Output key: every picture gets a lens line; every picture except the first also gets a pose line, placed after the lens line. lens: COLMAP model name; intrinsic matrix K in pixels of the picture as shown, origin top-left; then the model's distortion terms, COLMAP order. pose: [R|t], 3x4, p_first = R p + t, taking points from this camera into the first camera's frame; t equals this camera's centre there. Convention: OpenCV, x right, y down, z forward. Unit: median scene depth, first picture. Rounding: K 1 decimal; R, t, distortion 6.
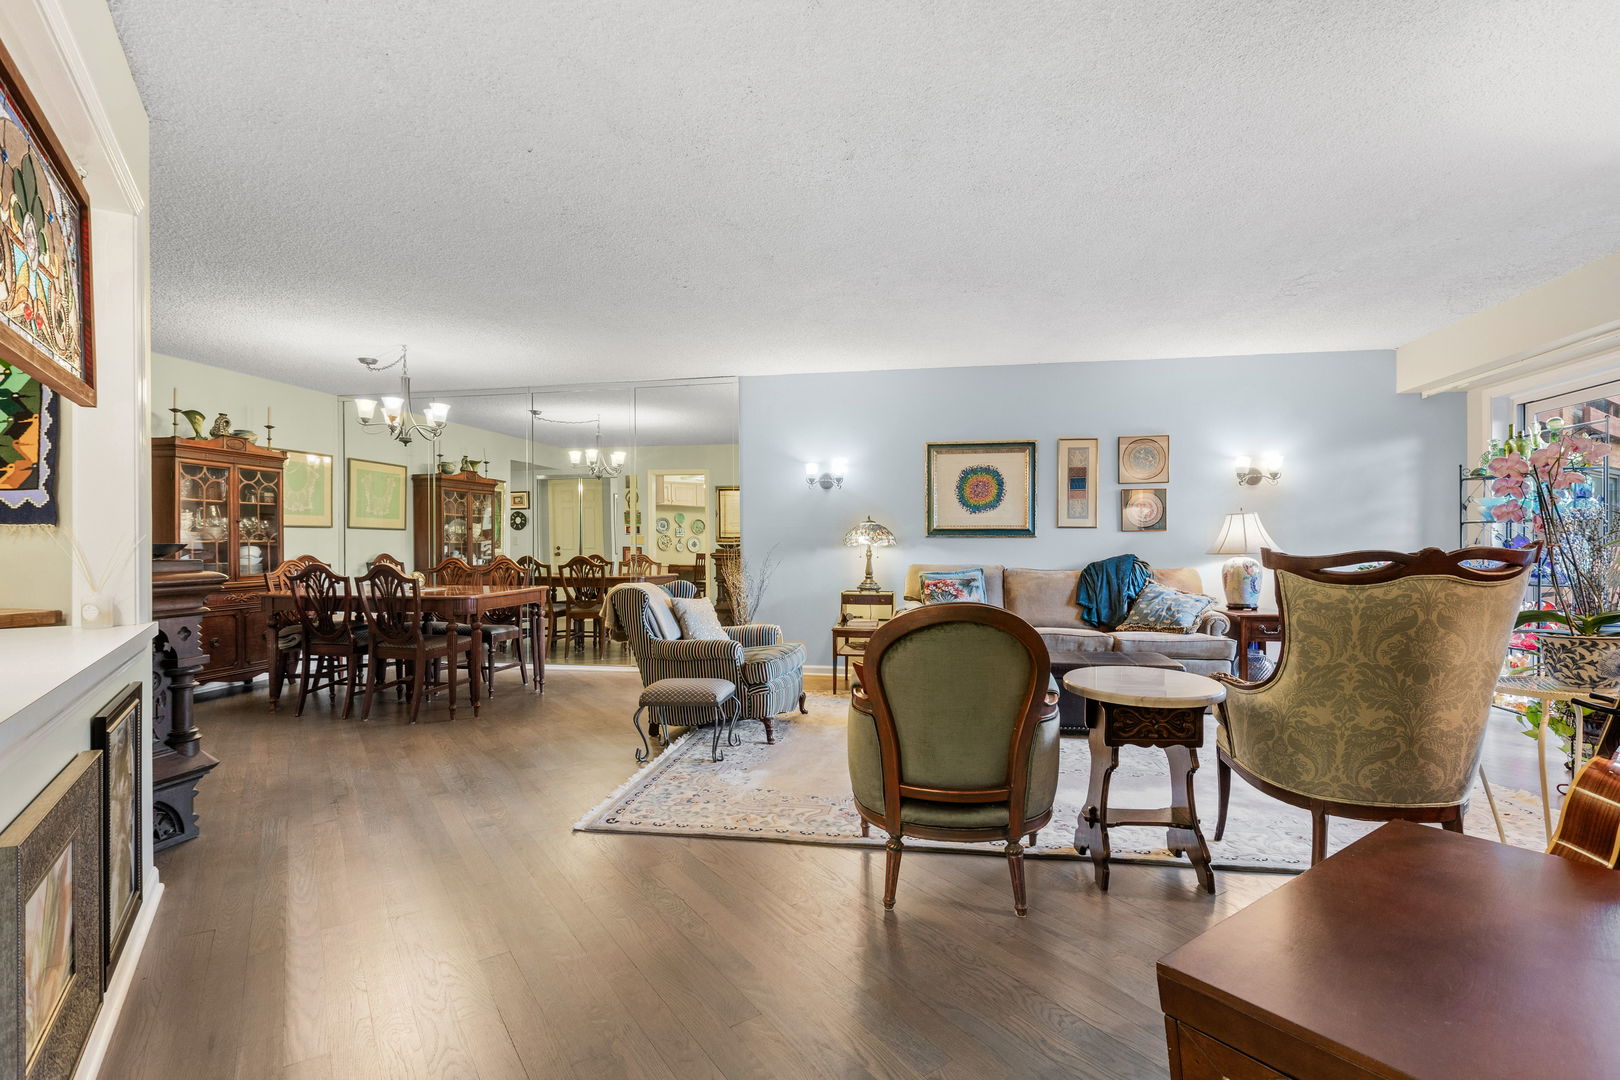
lens RADIAL K [[721.6, 0, 816.6], [0, 721.6, 537.5], [0, 0, 1]] dist [0.000768, 0.000299]
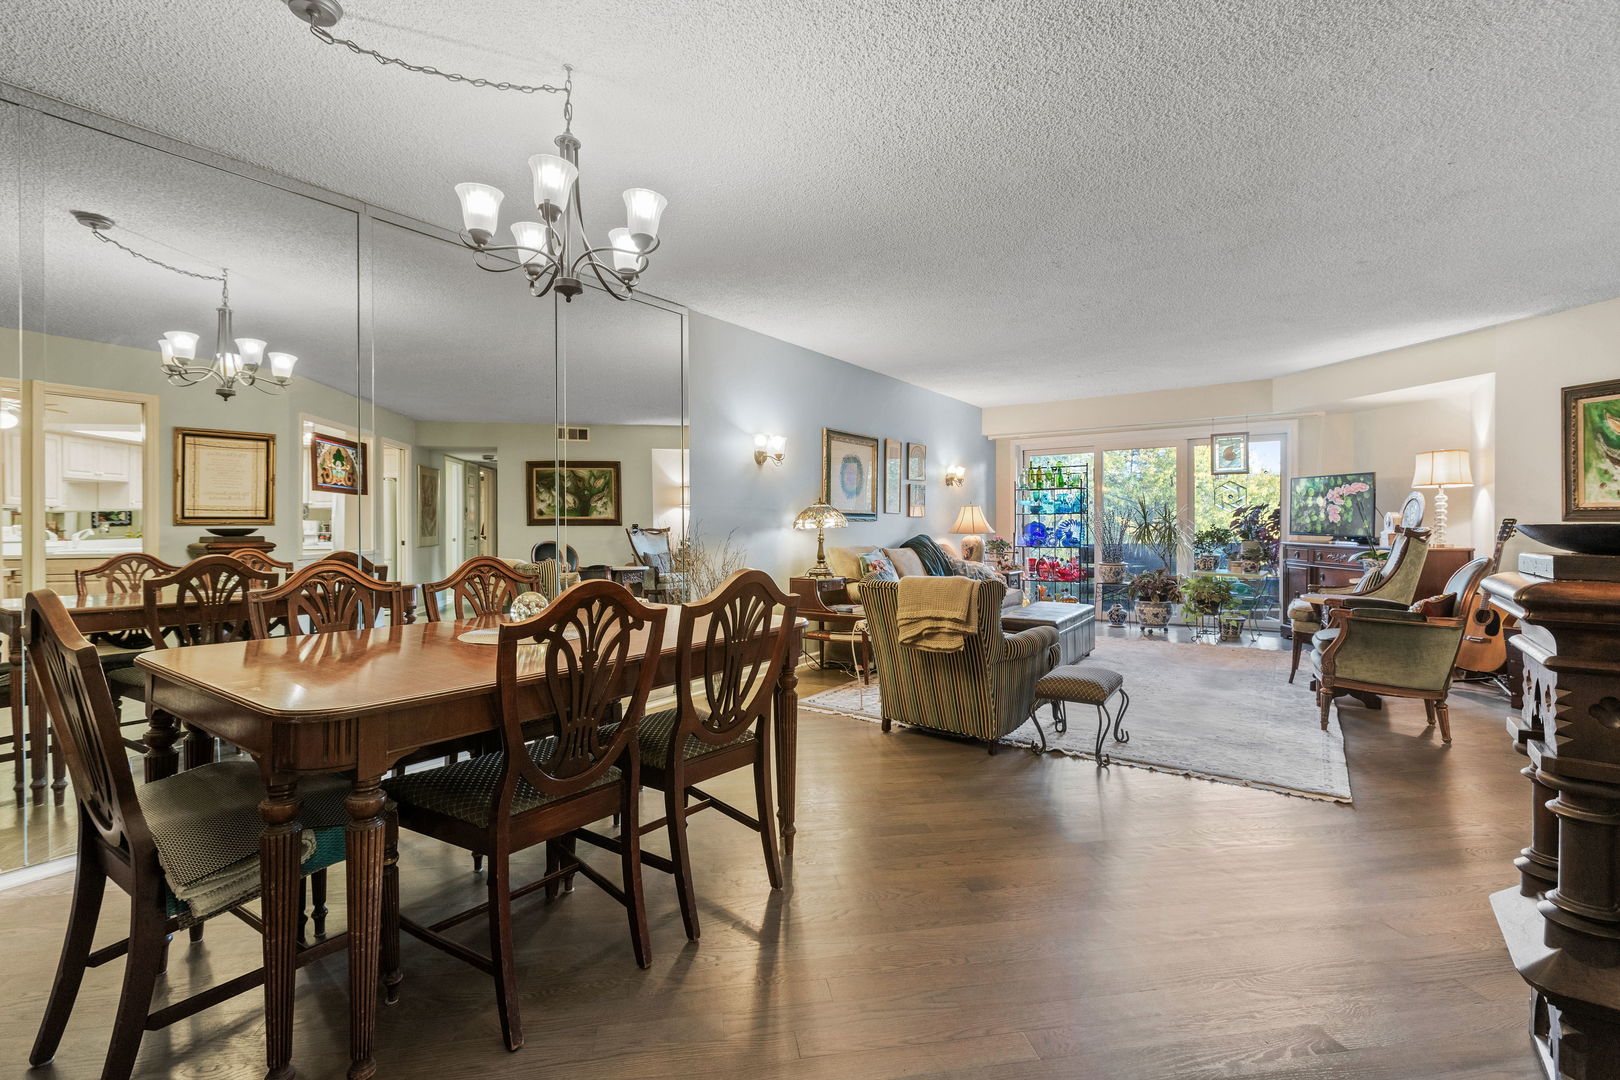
lens RADIAL K [[721.6, 0, 816.6], [0, 721.6, 537.5], [0, 0, 1]] dist [0.000768, 0.000299]
pose [[0.412688, -0.014129, 0.910763, -0.797162], [0.001877, 0.999891, 0.014661, 0.009137], [-0.910871, -0.004341, 0.412669, 0.601354]]
